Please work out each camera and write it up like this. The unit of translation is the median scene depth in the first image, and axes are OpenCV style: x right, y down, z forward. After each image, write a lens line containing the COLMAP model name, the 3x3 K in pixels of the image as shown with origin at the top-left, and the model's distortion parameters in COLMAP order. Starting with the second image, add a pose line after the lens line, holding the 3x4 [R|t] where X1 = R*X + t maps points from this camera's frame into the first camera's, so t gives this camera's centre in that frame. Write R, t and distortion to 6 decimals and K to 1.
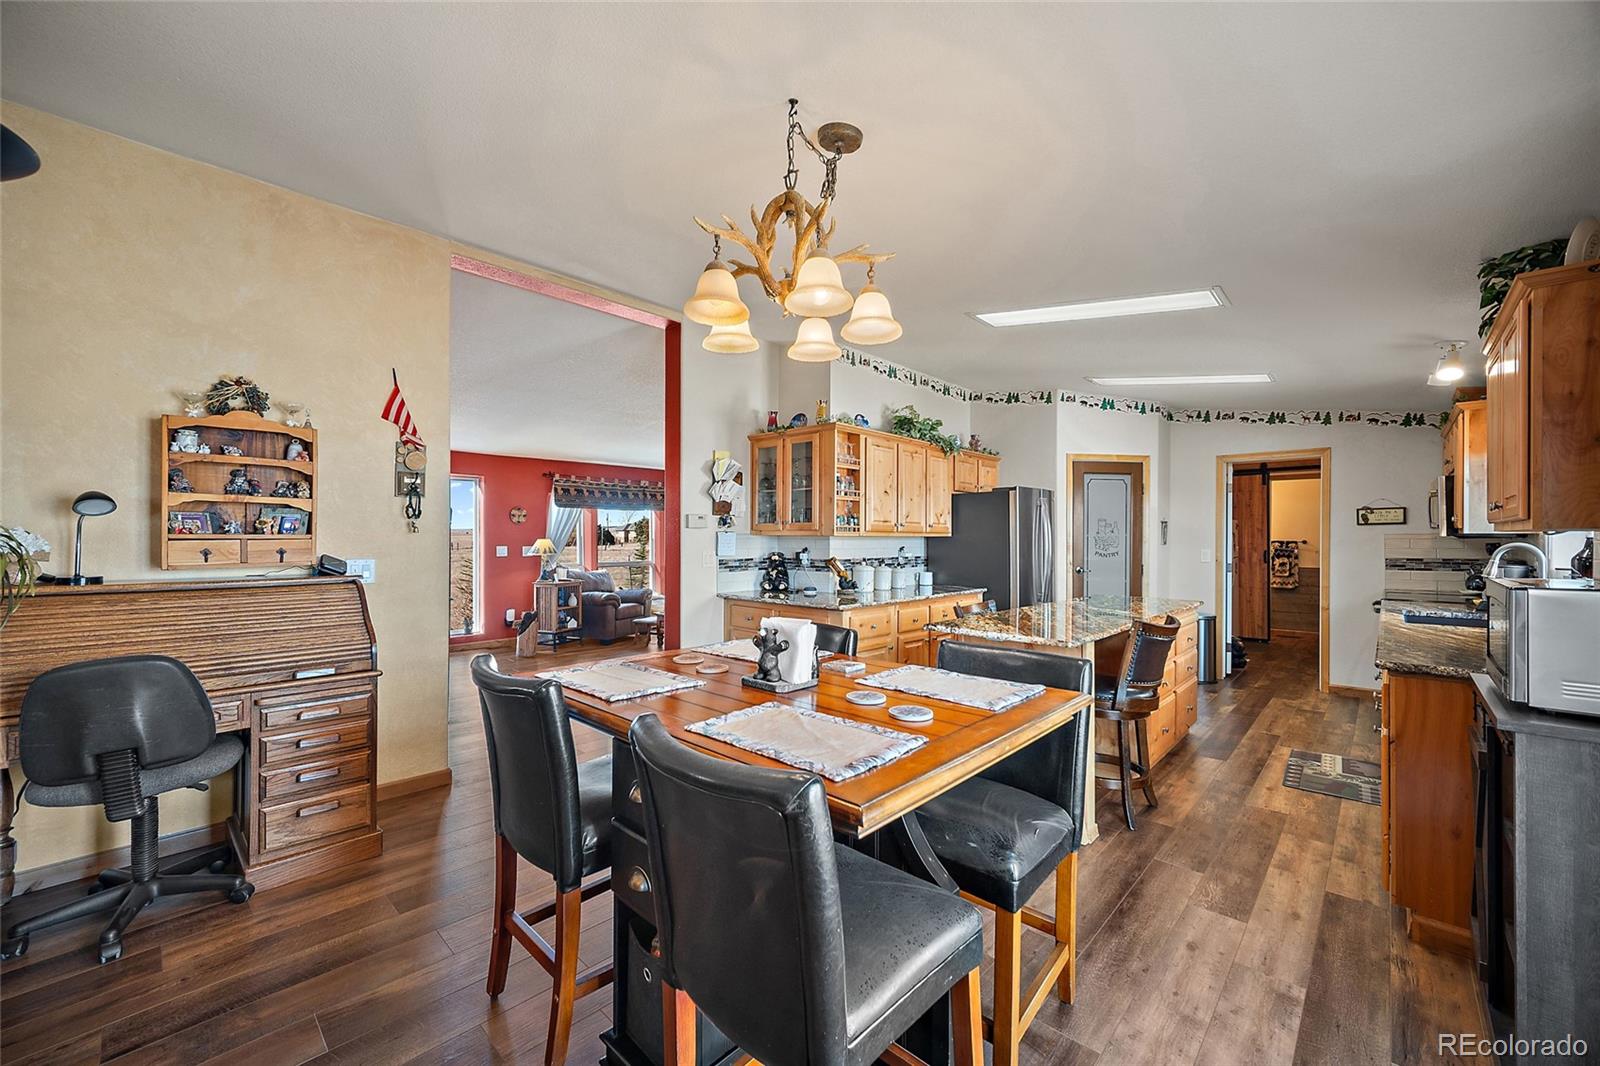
lens RADIAL K [[630.7, 0, 802.4], [0, 630.7, 536.0], [0, 0, 1]] dist [-0.004032, -0.000685]
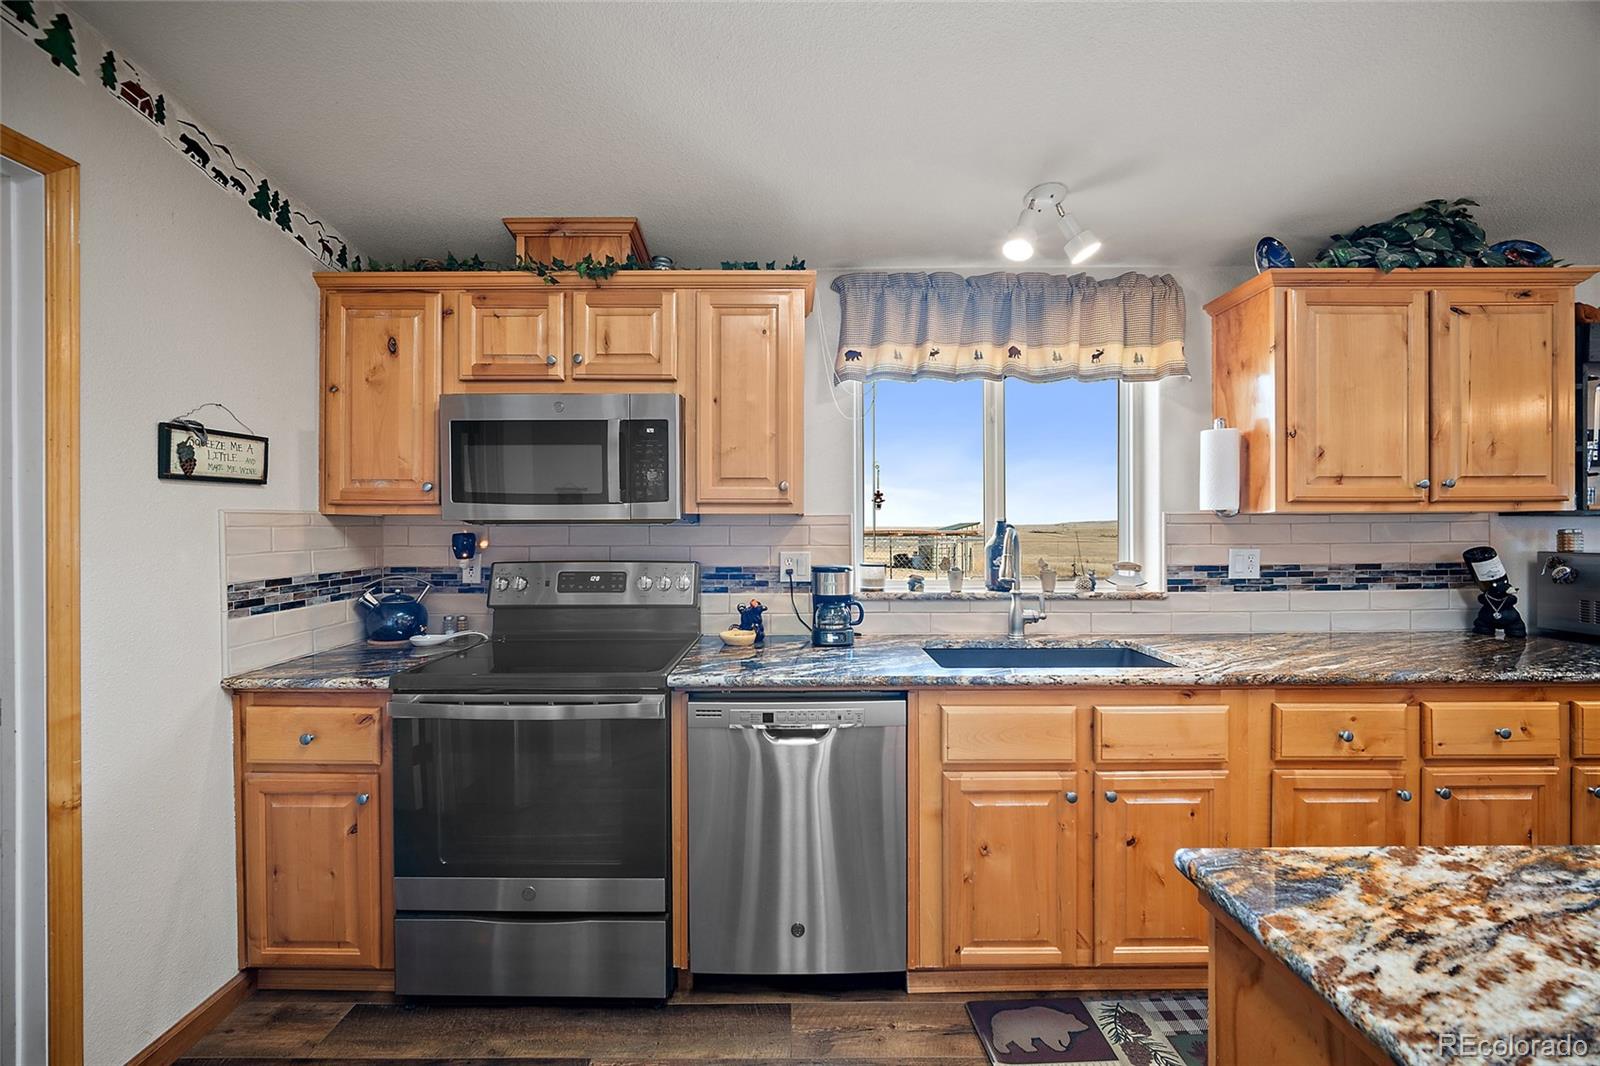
lens RADIAL K [[630.7, 0, 798.3], [0, 630.7, 524.8], [0, 0, 1]] dist [-0.004032, -0.000685]
pose [[-0.688142, 0.001219, 0.725575, 0.471421], [-0.000724, 0.999997, -0.002366, 0.004447], [-0.725576, -0.002153, -0.688139, 0.990334]]
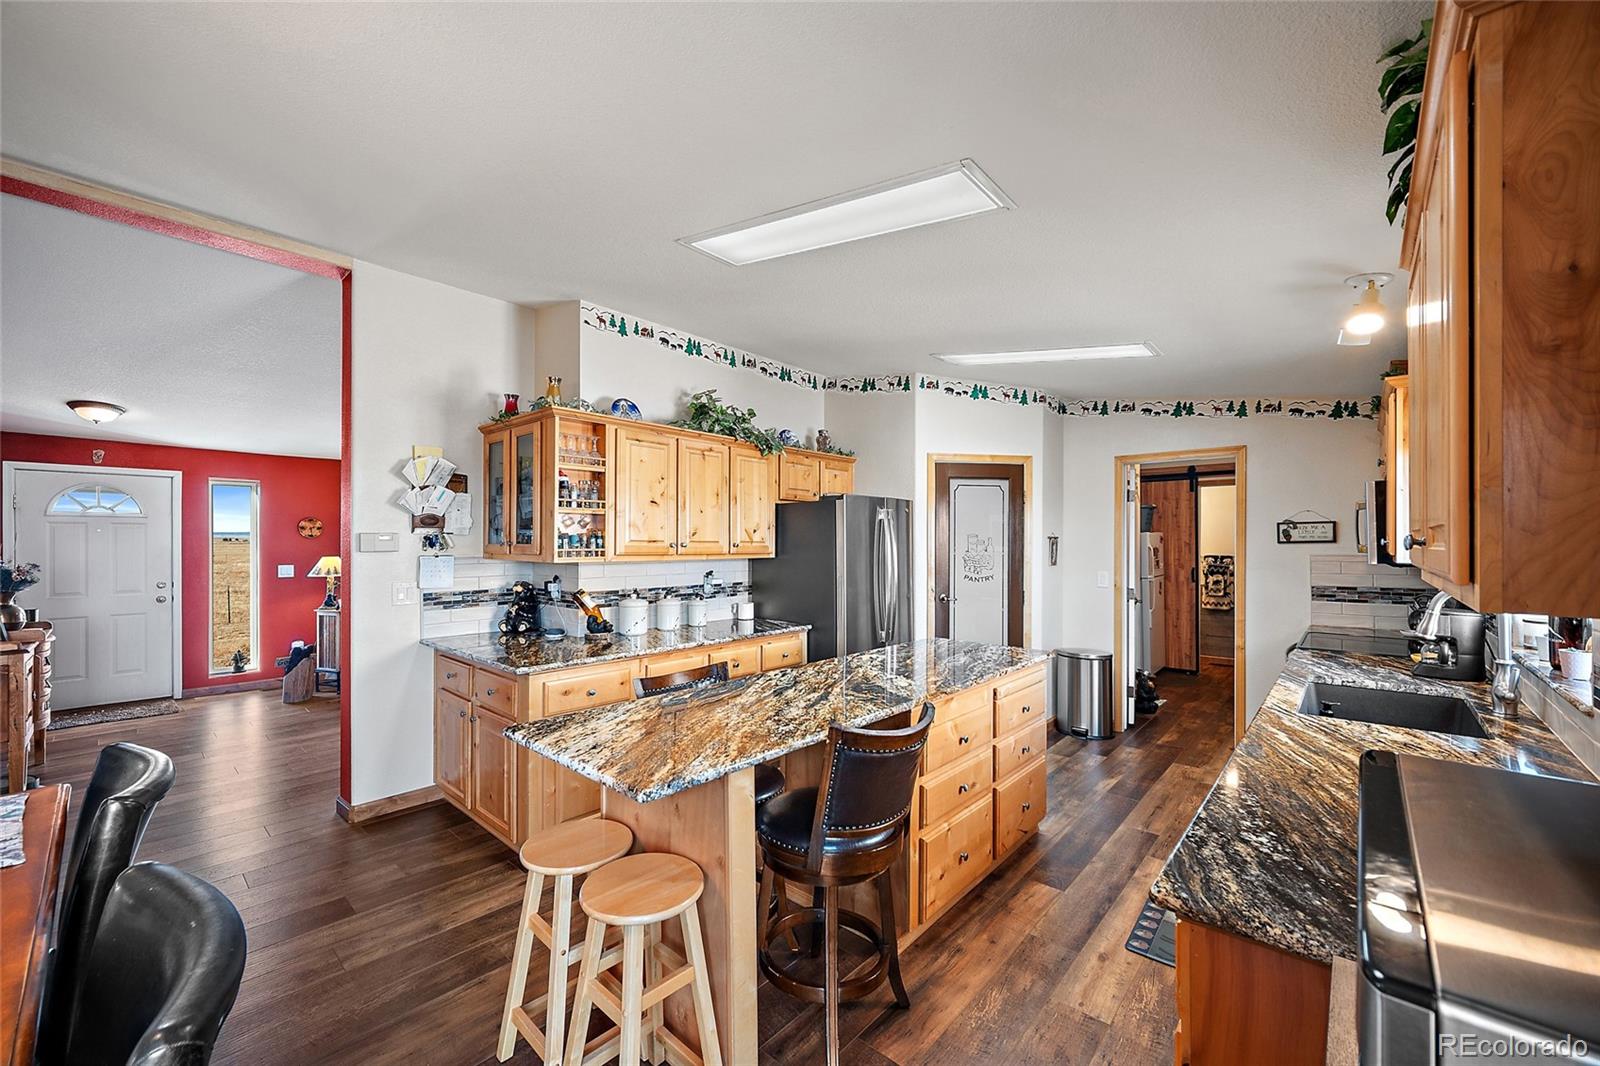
lens RADIAL K [[630.7, 0, 804.9], [0, 630.7, 539.0], [0, 0, 1]] dist [-0.004032, -0.000685]
pose [[0.999607, -0.001418, 0.027982, 0.266434], [0.001503, 0.999994, -0.003008, -0.021425], [-0.027978, 0.003049, 0.999604, 0.225323]]
